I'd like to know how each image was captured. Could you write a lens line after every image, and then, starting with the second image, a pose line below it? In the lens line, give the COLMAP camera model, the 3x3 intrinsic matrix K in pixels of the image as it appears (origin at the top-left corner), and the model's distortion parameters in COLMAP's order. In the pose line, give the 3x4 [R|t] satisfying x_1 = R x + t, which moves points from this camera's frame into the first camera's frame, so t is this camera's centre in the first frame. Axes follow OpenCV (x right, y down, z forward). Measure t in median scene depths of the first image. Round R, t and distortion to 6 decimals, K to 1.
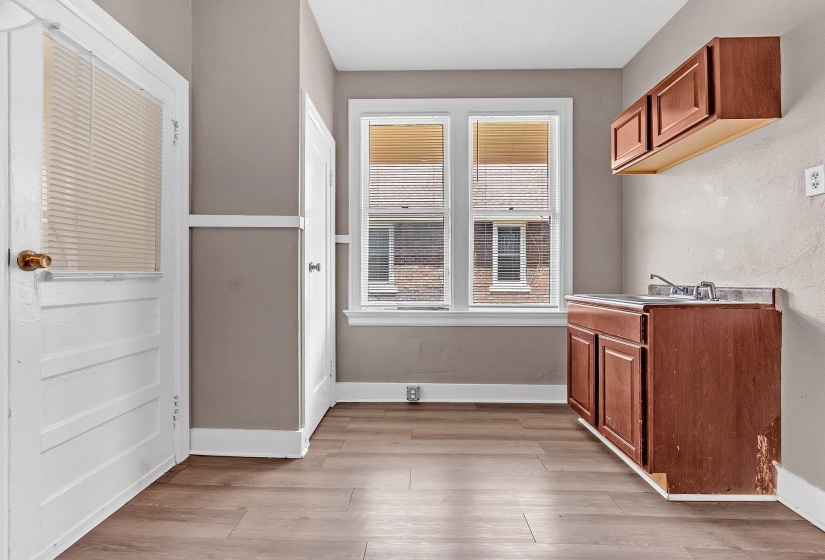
lens RADIAL K [[368.0, 0, 416.6], [0, 368.0, 274.7], [0, 0, 1]] dist [-0.002006, -0.000479]
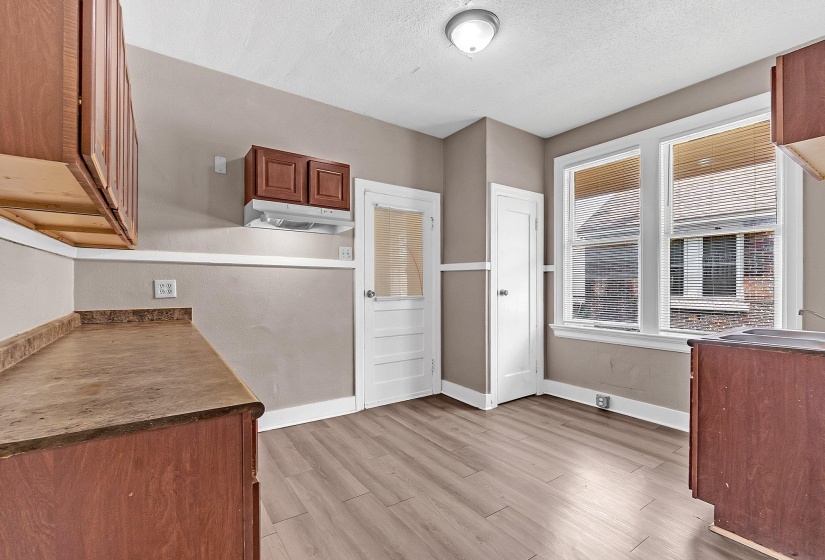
lens RADIAL K [[368.0, 0, 406.7], [0, 368.0, 285.6], [0, 0, 1]] dist [-0.002006, -0.000479]
pose [[0.583548, 0.000107, -0.812079, 0.795623], [0.005659, 0.999975, 0.004199, -0.065307], [0.812059, -0.007046, 0.583533, -0.229890]]
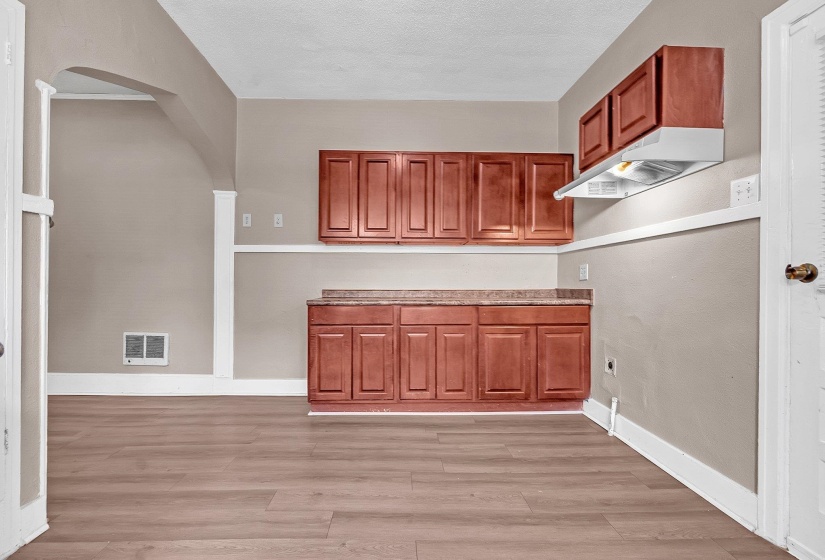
lens RADIAL K [[368.0, 0, 410.3], [0, 368.0, 282.9], [0, 0, 1]] dist [-0.002006, -0.000479]
pose [[-0.997710, -0.008981, -0.067036, 0.107770], [-0.007956, 0.999847, -0.015548, 0.011583], [0.067166, -0.014979, -0.997629, 1.195458]]
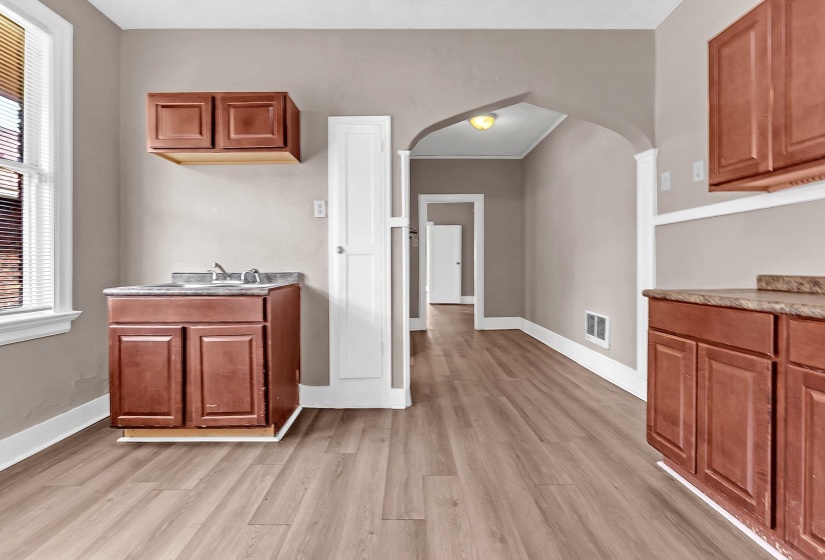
lens RADIAL K [[368.0, 0, 397.2], [0, 368.0, 269.3], [0, 0, 1]] dist [-0.002006, -0.000479]
pose [[-0.022749, -0.013041, 0.999656, -0.464398], [-0.007030, 0.999892, 0.012884, 0.000125], [-0.999716, -0.006734, -0.022838, 0.490651]]
